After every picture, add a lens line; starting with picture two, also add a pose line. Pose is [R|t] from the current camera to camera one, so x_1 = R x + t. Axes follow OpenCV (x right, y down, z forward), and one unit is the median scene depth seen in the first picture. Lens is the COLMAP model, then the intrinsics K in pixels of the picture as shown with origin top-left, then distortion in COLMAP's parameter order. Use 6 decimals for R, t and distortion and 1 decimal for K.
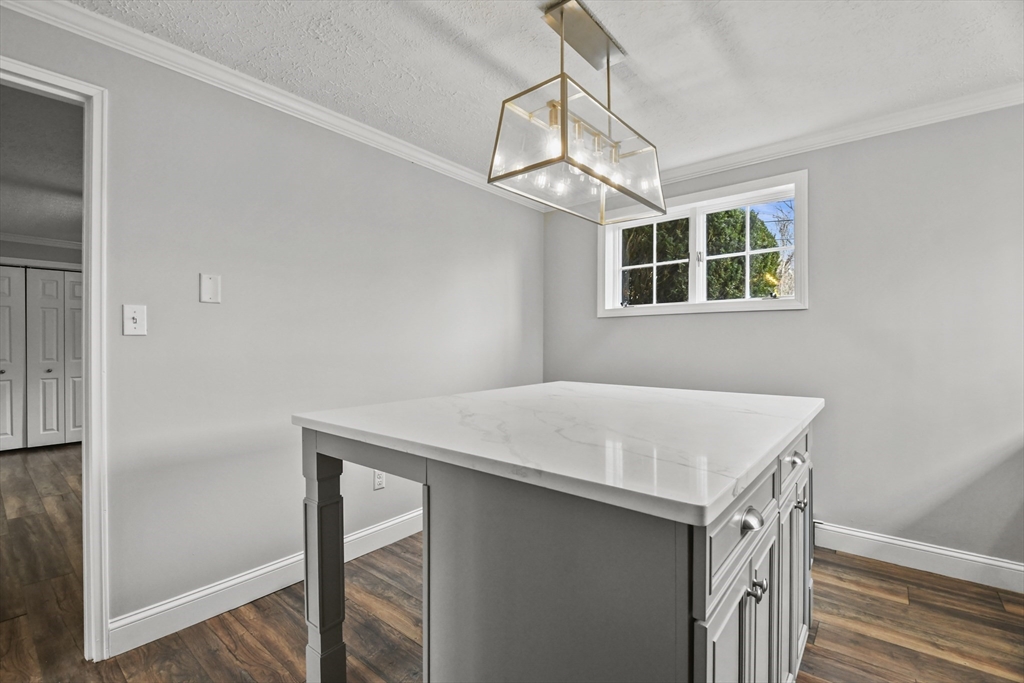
lens RADIAL K [[452.6, 0, 512.4], [0, 452.6, 334.8], [0, 0, 1]] dist [0.016580, -0.015106]
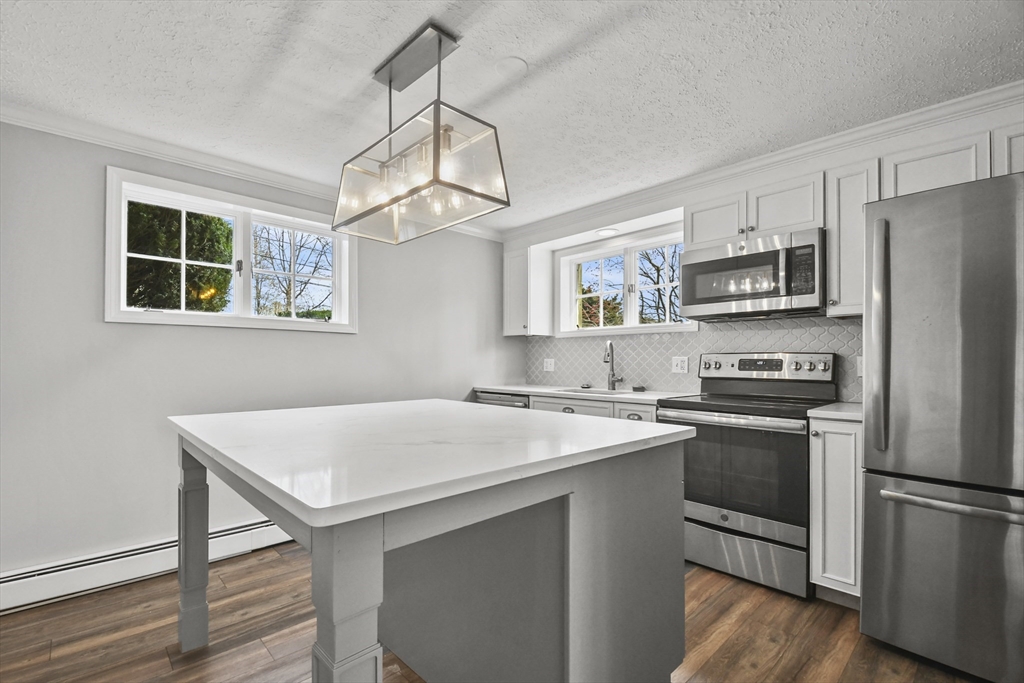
lens RADIAL K [[458.0, 0, 512.9], [0, 458.0, 358.5], [0, 0, 1]] dist [-0.001509, -0.016927]
pose [[0.106576, 0.010142, 0.994253, -0.424790], [-0.020395, 0.999760, -0.008012, 0.011927], [-0.994095, -0.019424, 0.106757, 0.328513]]
